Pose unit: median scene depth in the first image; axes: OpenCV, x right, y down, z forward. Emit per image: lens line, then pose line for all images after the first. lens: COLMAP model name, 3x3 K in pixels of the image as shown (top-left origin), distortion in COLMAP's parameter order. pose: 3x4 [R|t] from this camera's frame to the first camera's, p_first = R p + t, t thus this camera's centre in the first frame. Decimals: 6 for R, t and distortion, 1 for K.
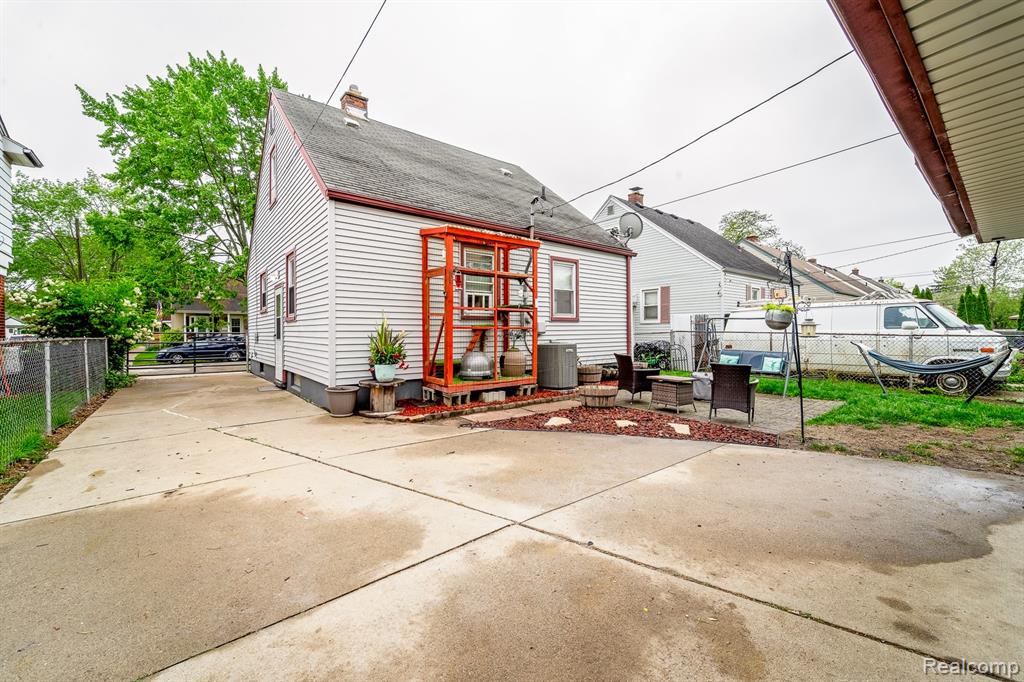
lens RADIAL K [[415.6, 0, 523.2], [0, 415.6, 334.2], [0, 0, 1]] dist [-0.000256, -0.000139]
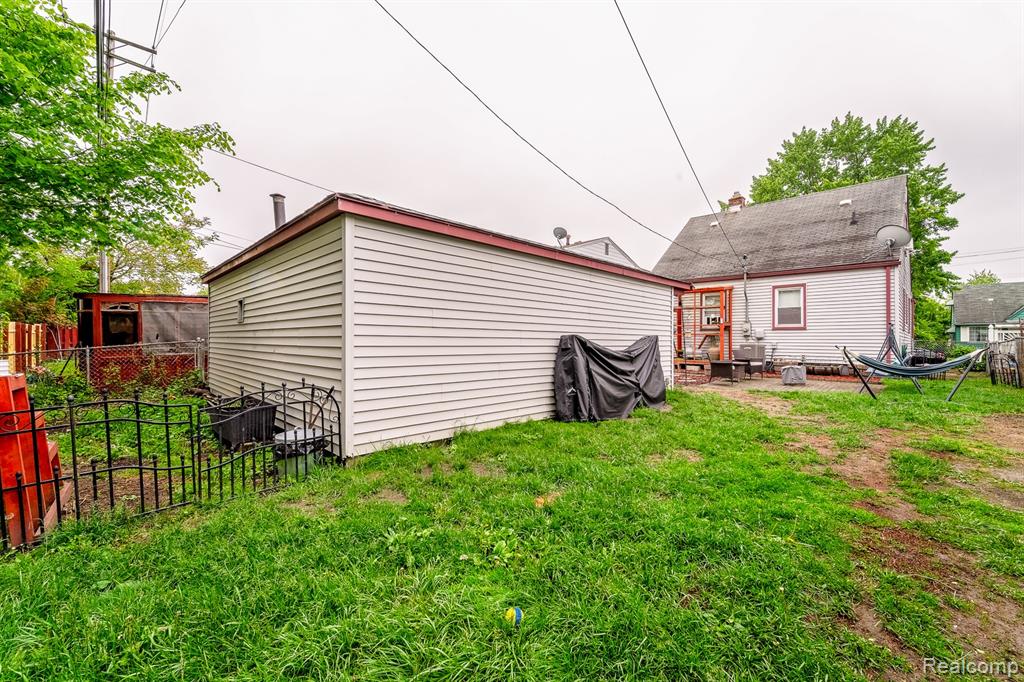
lens RADIAL K [[415.6, 0, 523.2], [0, 415.6, 334.2], [0, 0, 1]] dist [-0.000256, -0.000139]
pose [[0.102393, -0.010159, -0.994692, 1.642058], [-0.011421, 0.999870, -0.011388, 0.013300], [0.994678, 0.012526, 0.102263, -0.045734]]
